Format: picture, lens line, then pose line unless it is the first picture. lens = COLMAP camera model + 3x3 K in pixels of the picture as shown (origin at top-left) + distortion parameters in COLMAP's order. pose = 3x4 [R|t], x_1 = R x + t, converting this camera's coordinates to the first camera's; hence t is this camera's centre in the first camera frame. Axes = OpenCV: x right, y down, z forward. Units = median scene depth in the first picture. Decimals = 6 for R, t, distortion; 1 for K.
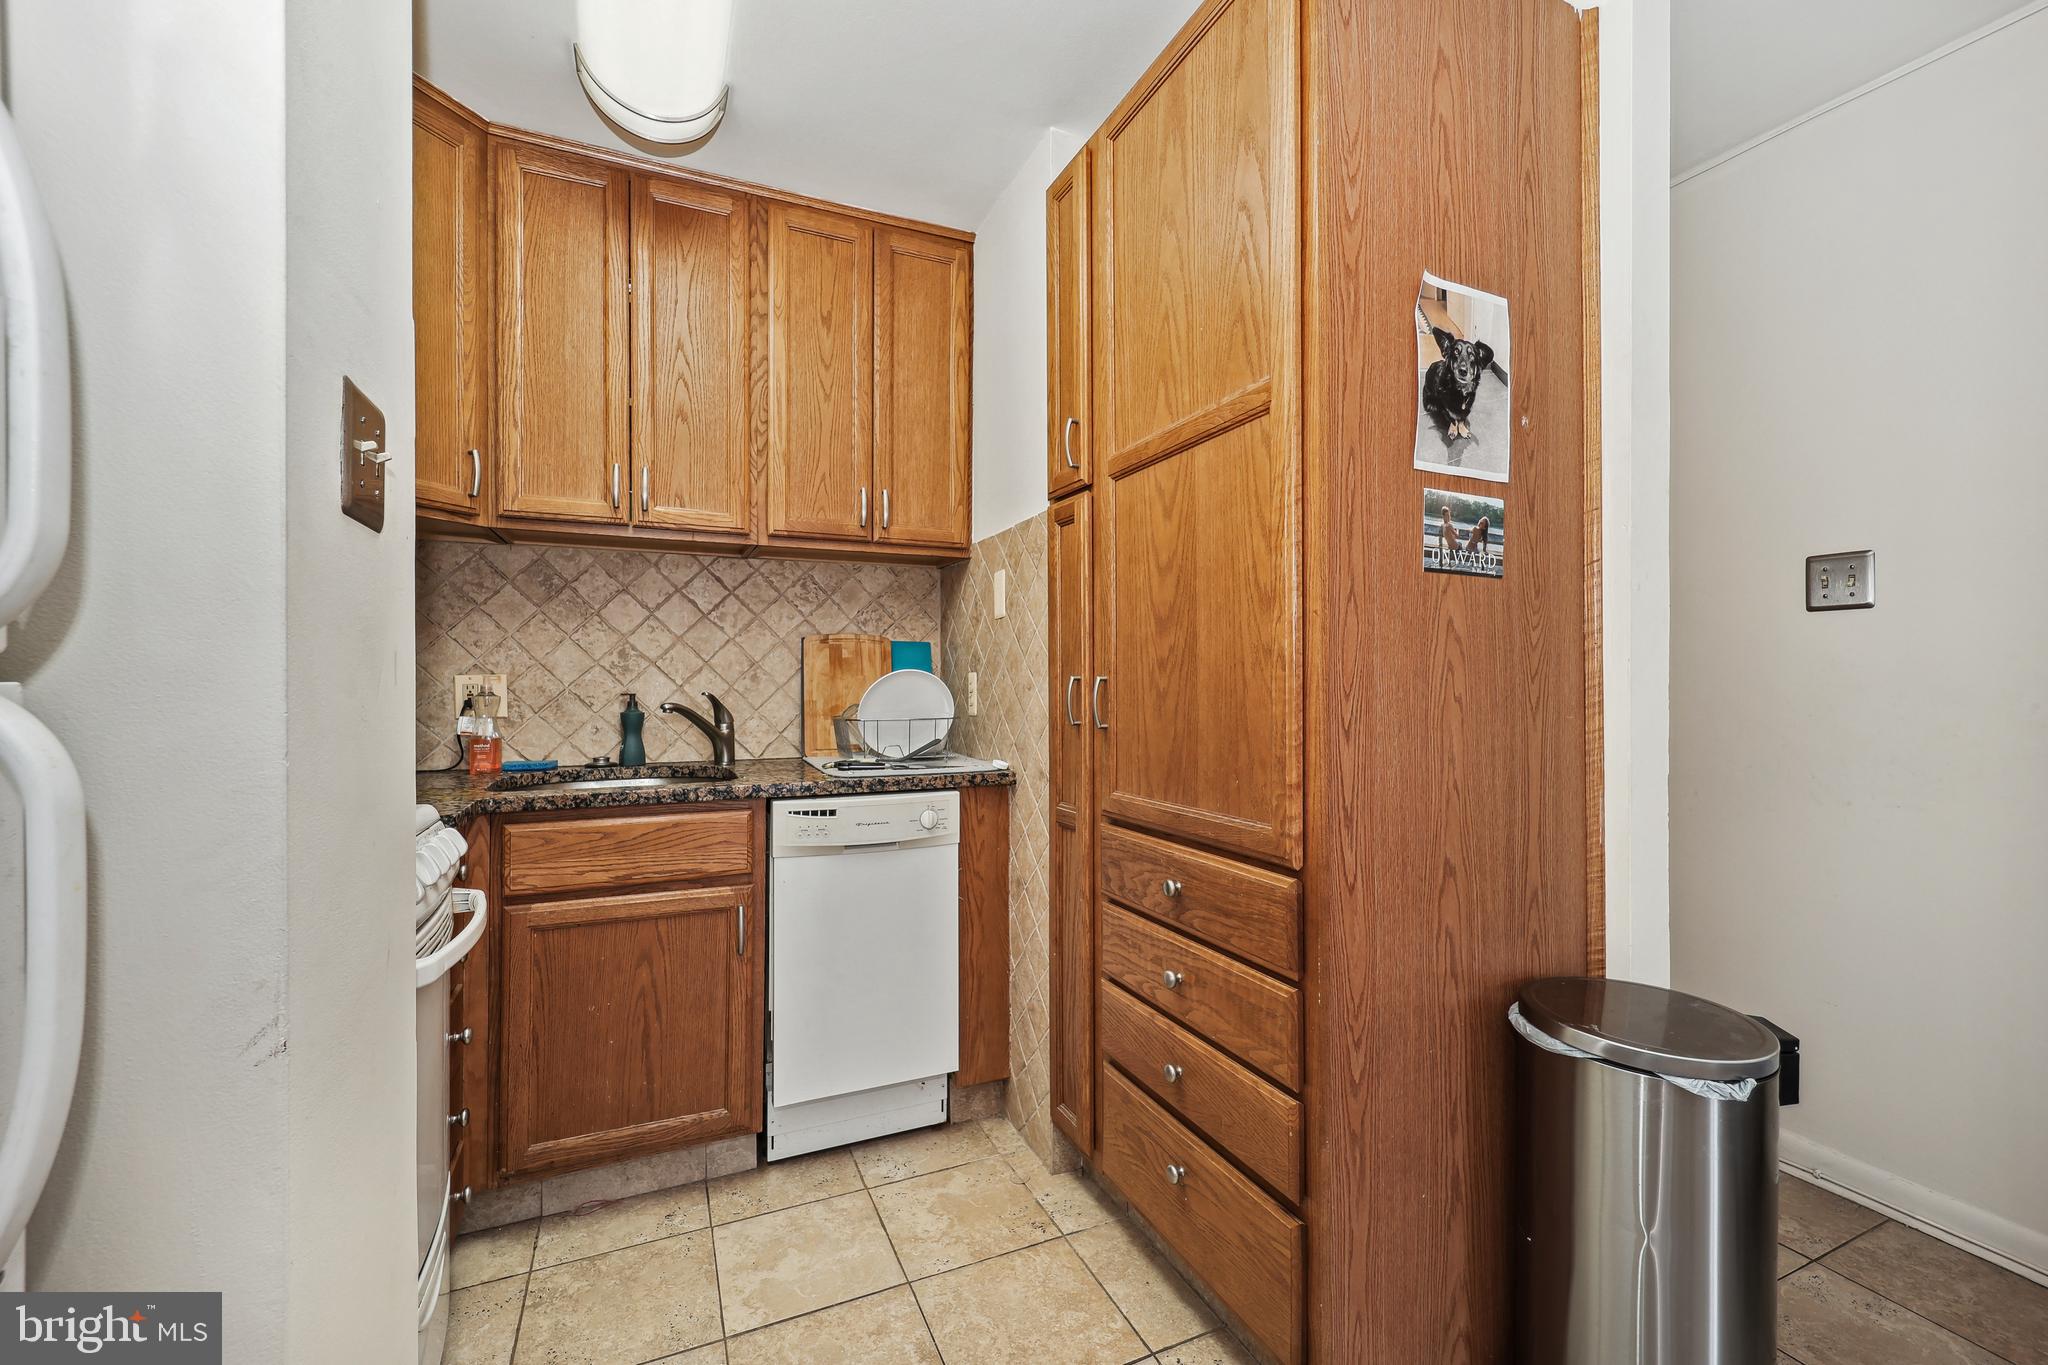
lens RADIAL K [[827.2, 0, 1021.3], [0, 827.2, 679.9], [0, 0, 1]] dist [0.012132, -0.006099]
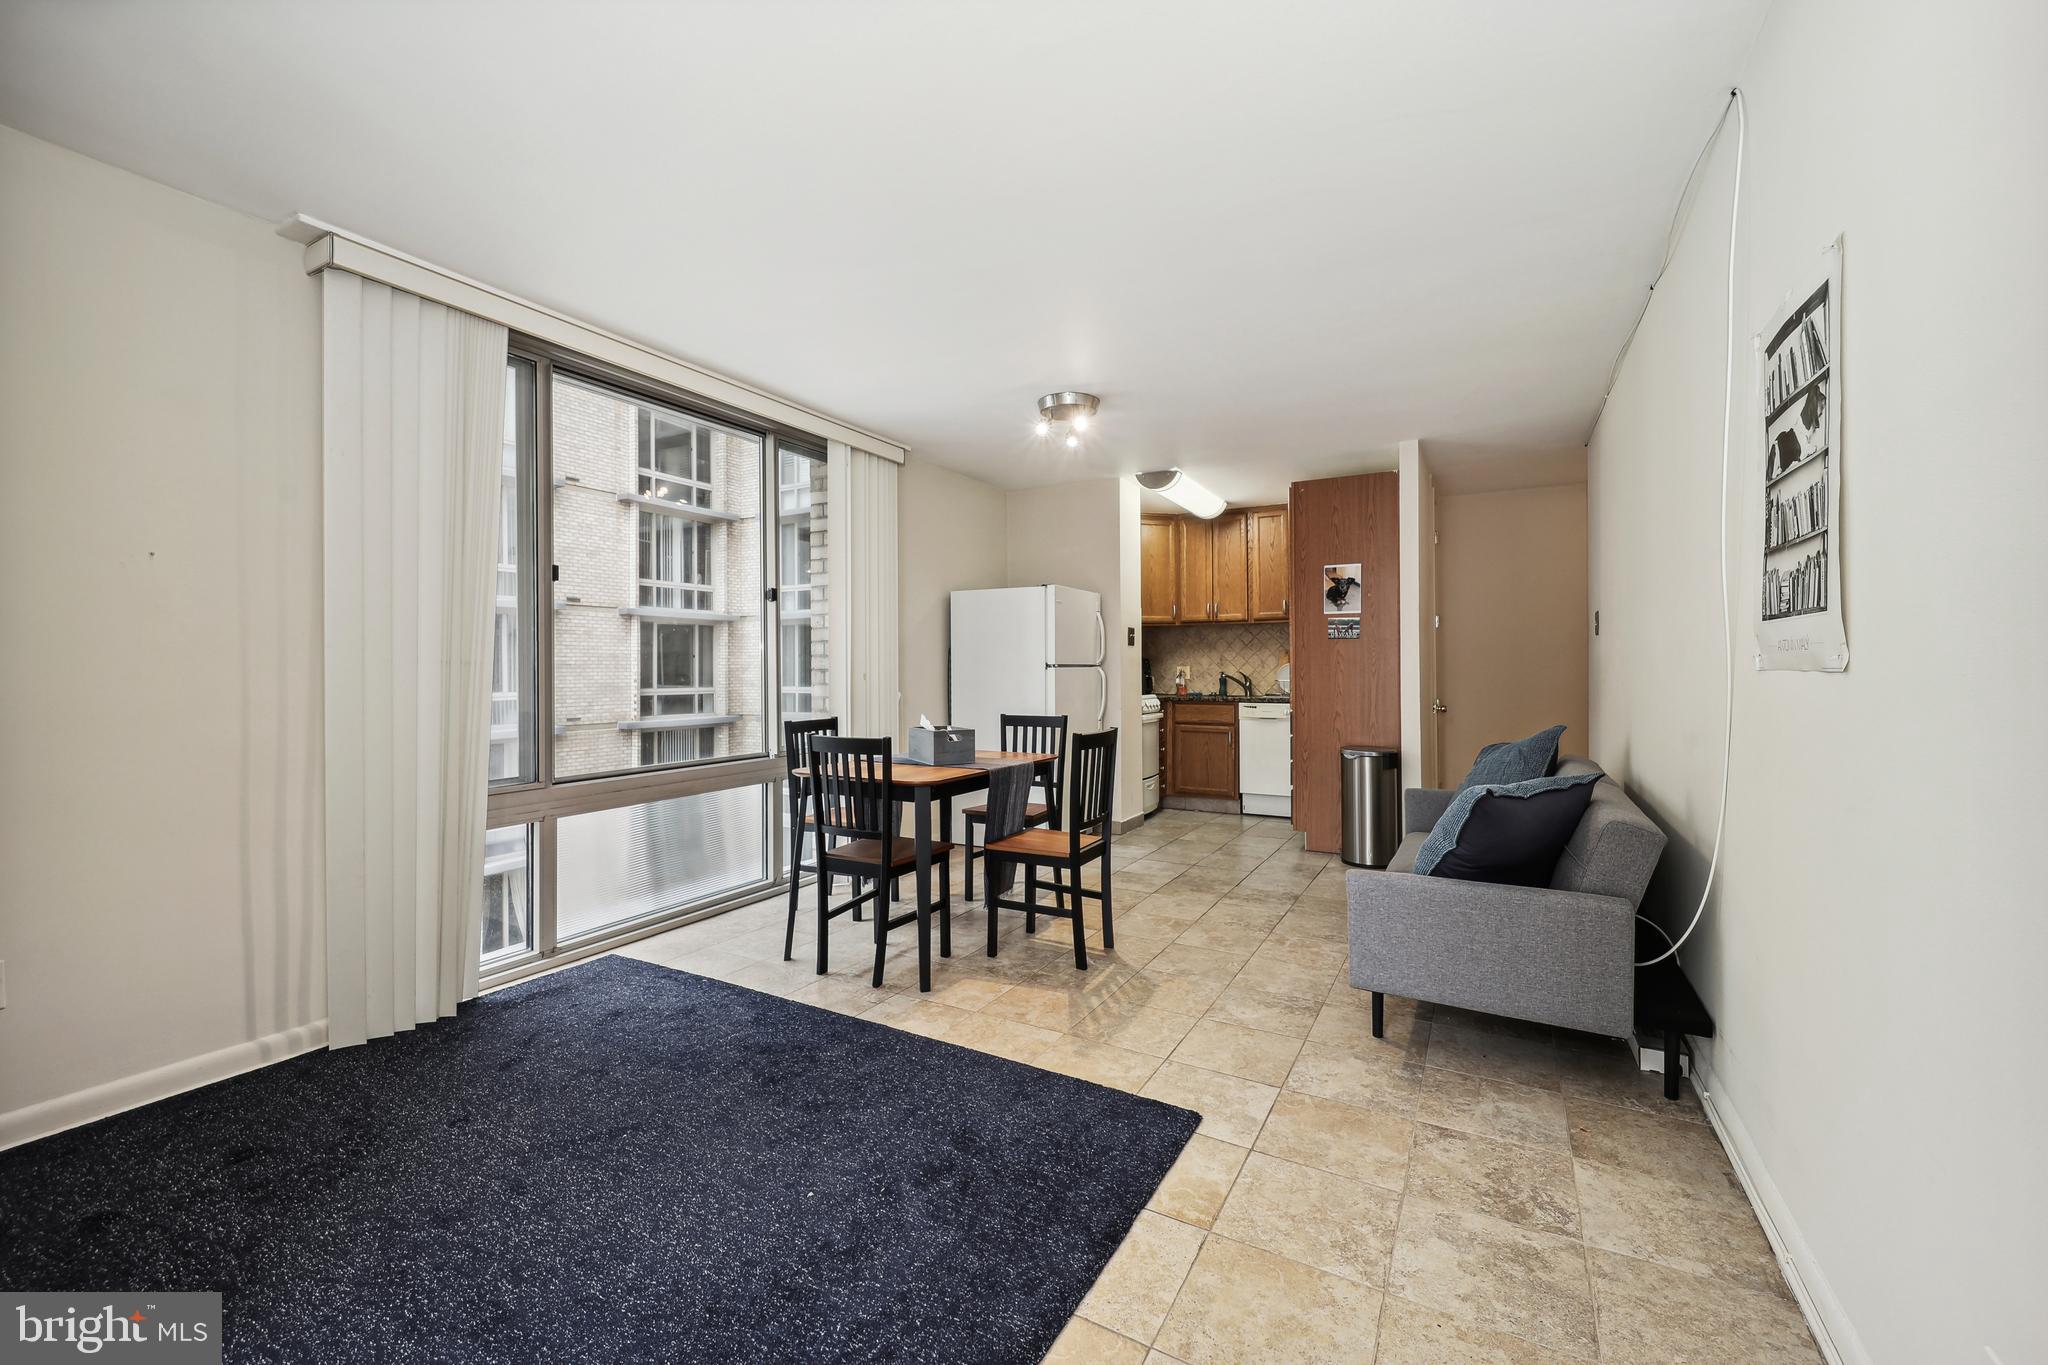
lens RADIAL K [[826.5, 0, 1017.2], [0, 826.5, 669.8], [0, 0, 1]] dist [0.010967, -0.005122]
pose [[0.589598, -0.004439, -0.807685, 1.833047], [0.004015, 0.999989, -0.002564, 0.014880], [0.807687, -0.001731, 0.589609, -1.673107]]
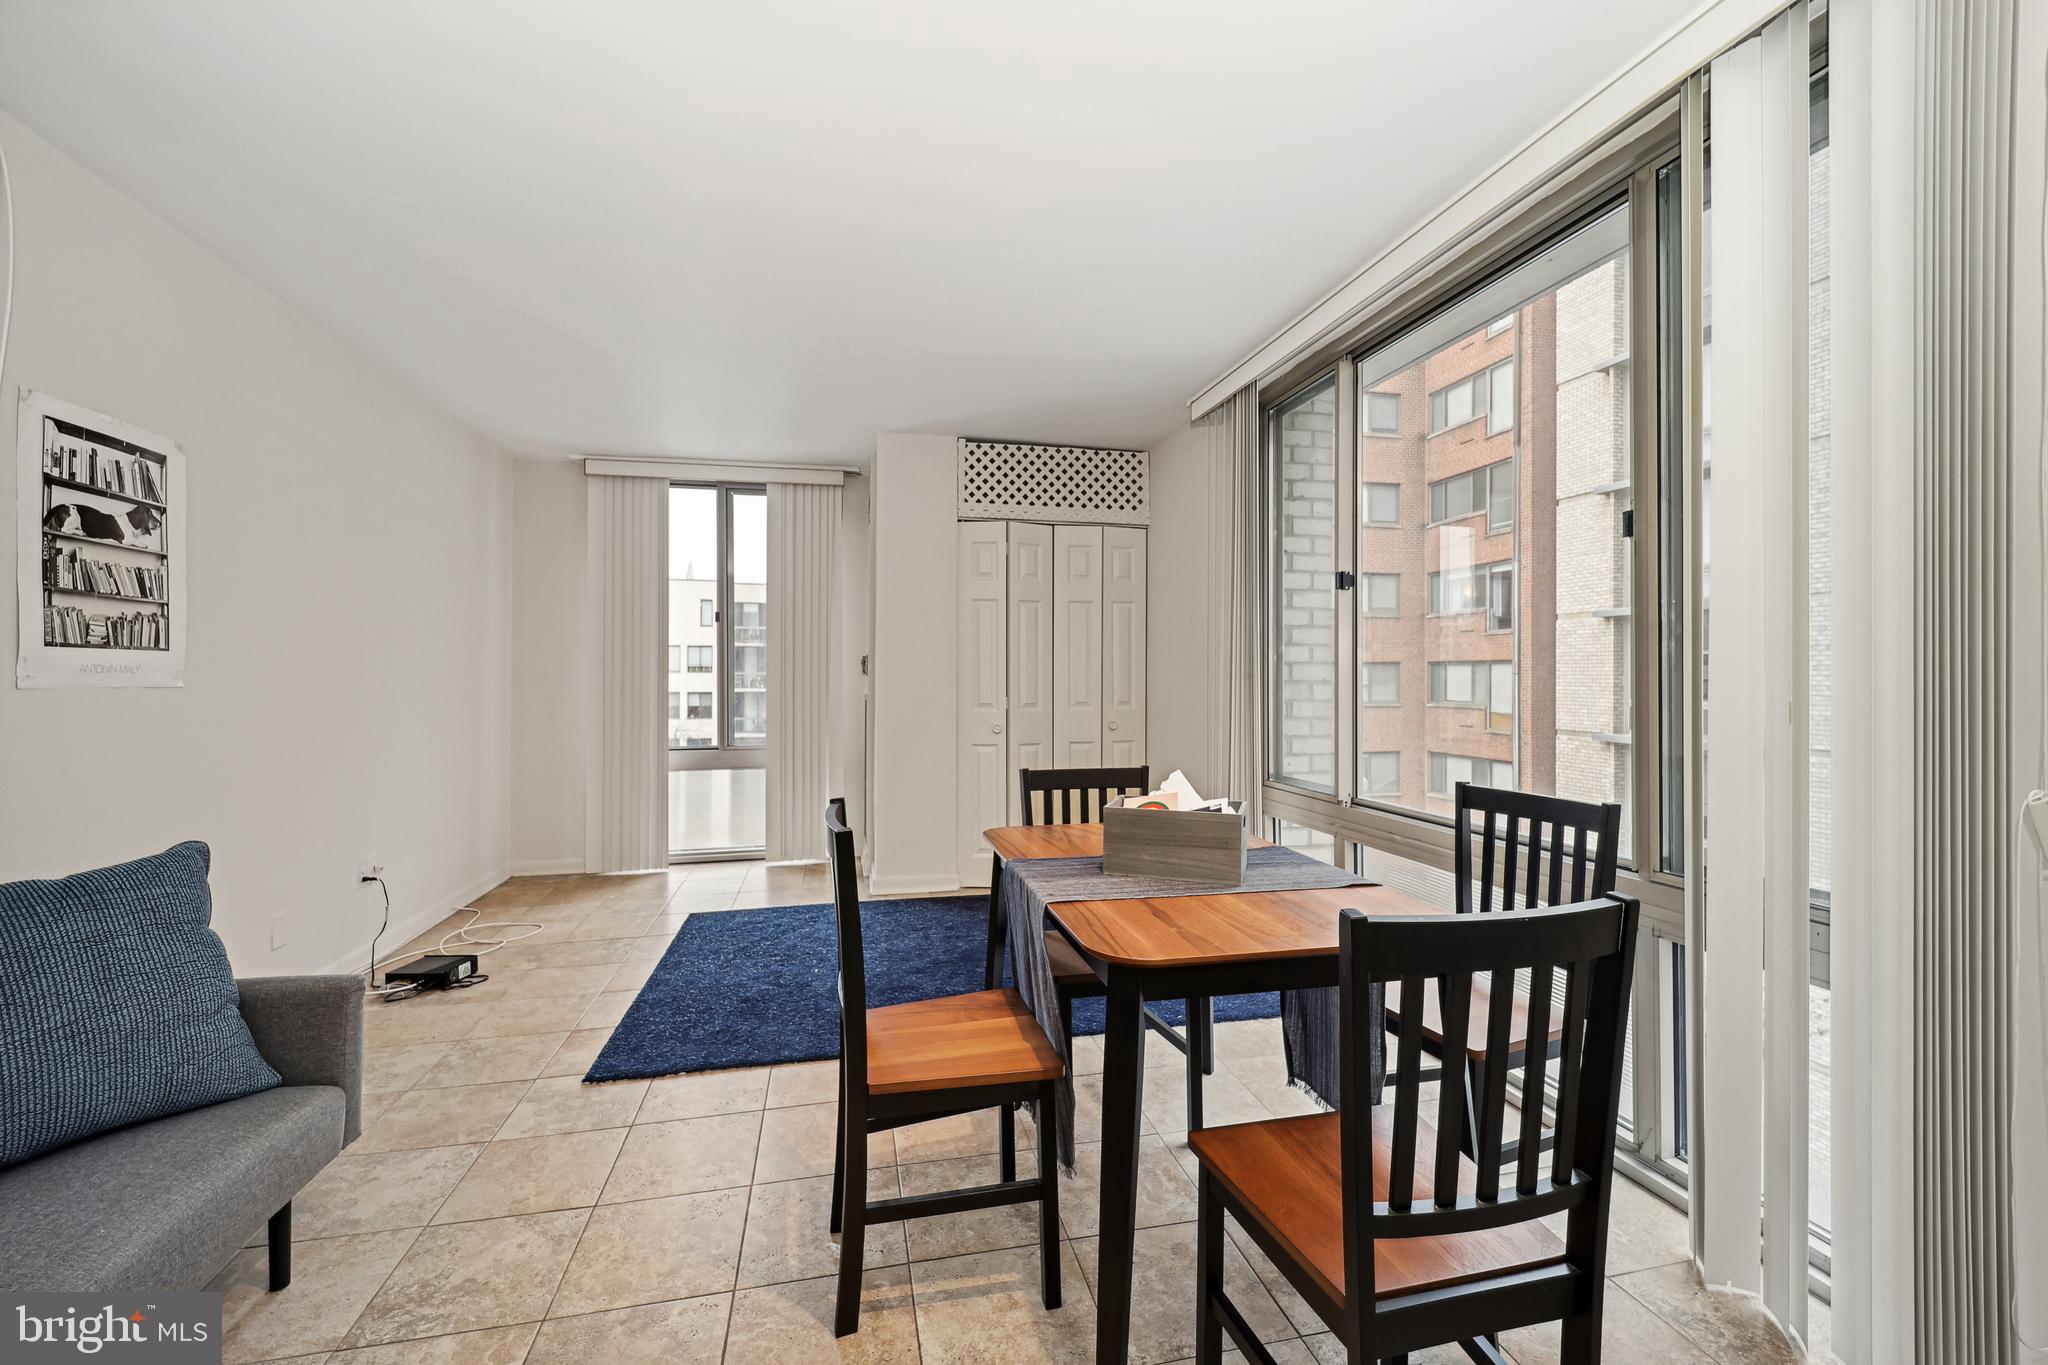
lens RADIAL K [[826.5, 0, 1017.2], [0, 826.5, 669.8], [0, 0, 1]] dist [0.010967, -0.005122]
pose [[-0.979682, -0.002773, 0.200539, 0.231453], [-0.003744, 0.999983, -0.004459, -0.005890], [-0.200523, -0.005119, -0.979676, 0.225937]]
